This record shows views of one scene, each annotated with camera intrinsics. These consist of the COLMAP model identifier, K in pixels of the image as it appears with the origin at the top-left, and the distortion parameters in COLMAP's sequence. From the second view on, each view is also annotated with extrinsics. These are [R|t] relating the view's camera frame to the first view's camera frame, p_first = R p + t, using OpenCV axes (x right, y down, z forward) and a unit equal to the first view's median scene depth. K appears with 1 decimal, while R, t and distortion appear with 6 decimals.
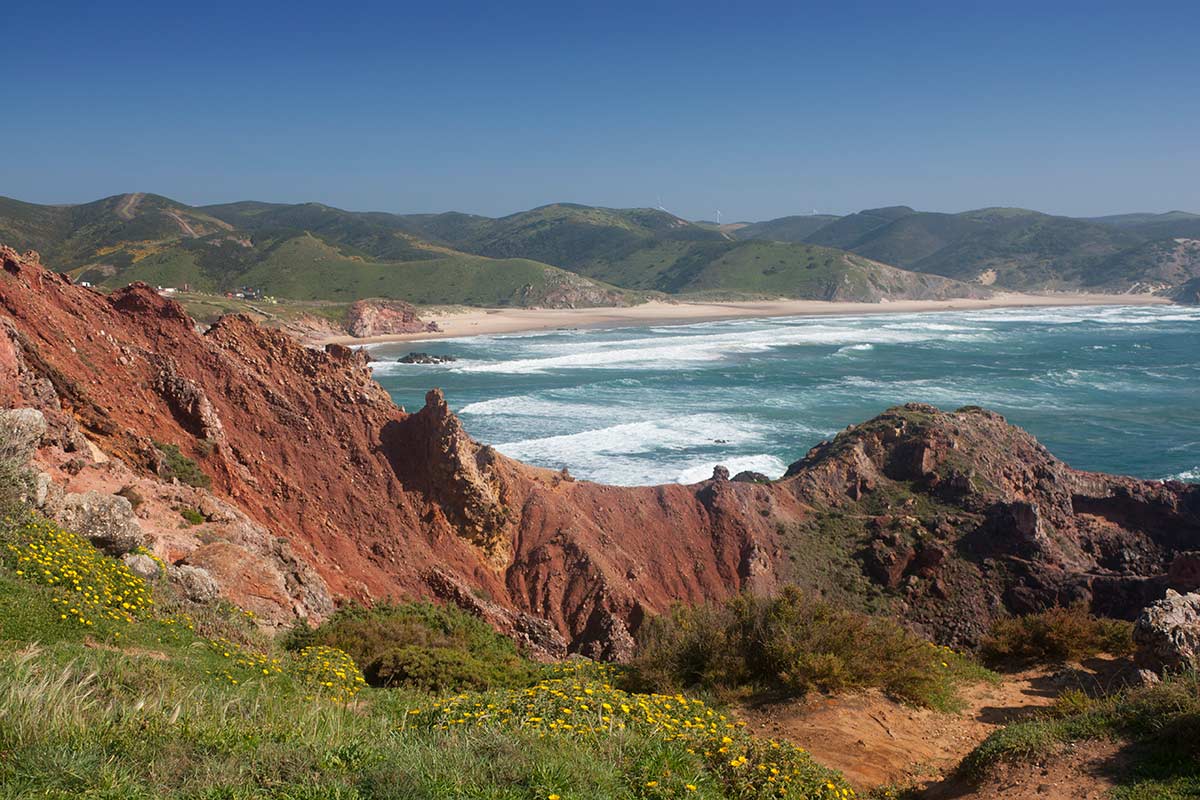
lens RADIAL K [[1407.5, 0, 600.4], [0, 1407.5, 429.6], [0, 0, 1]] dist [-0.017661, -0.002012]
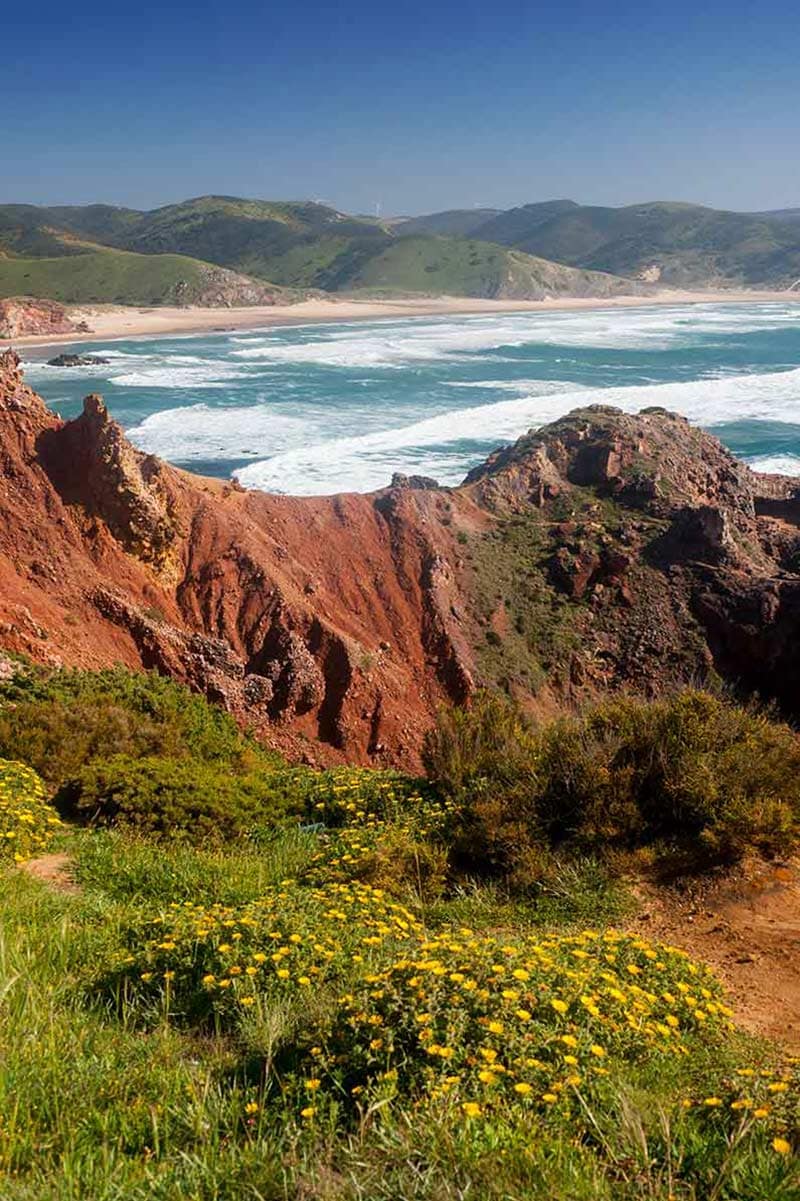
lens RADIAL K [[1423.0, 0, 386.3], [0, 1423.0, 597.4], [0, 0, 1]] dist [-0.005108, 0.011968]
pose [[0.996063, -0.019955, 0.086378, -0.007910], [0.009890, 0.993268, 0.115419, -0.001722], [-0.088100, -0.114110, 0.989554, 0.036120]]
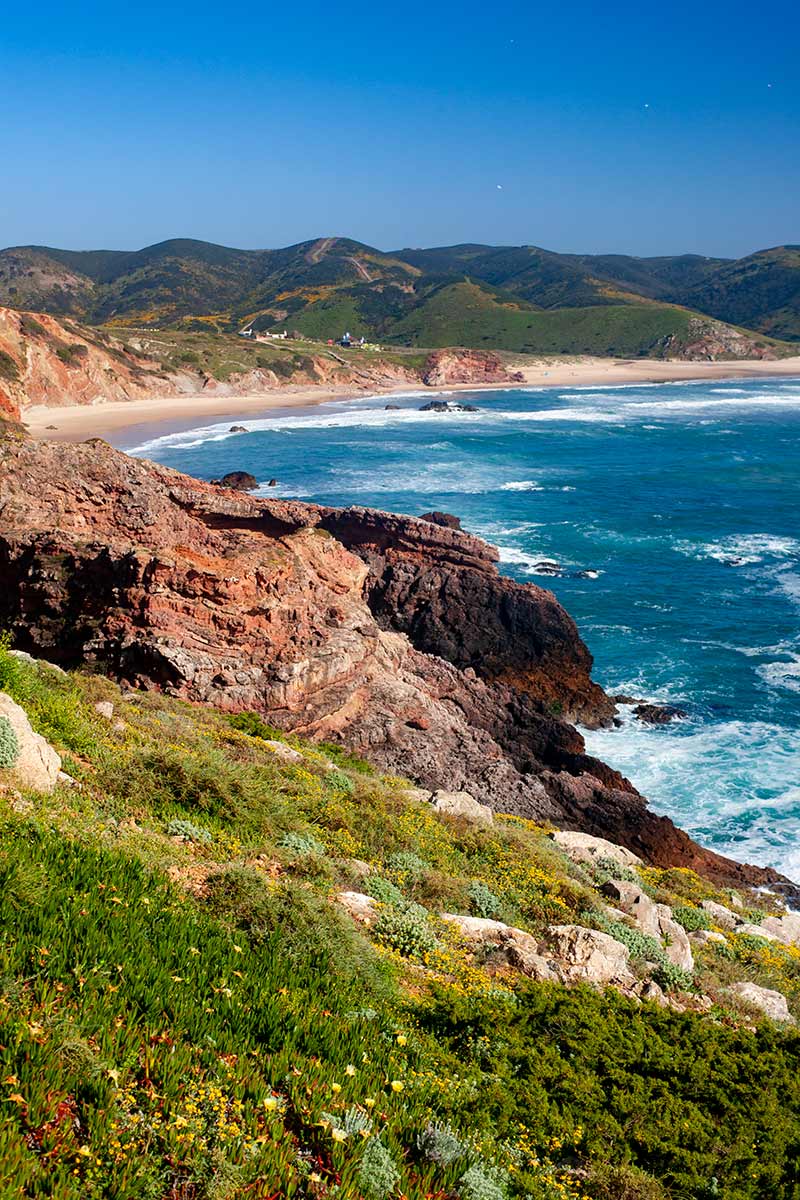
lens RADIAL K [[1514.0, 0, 490.2], [0, 1514.0, 600.4], [0, 0, 1]] dist [-0.017535, -0.005876]
pose [[0.962430, 0.057778, -0.265312, 1.114925], [-0.038352, 0.996229, 0.077828, 0.011056], [0.268809, -0.064729, 0.961016, -0.292955]]
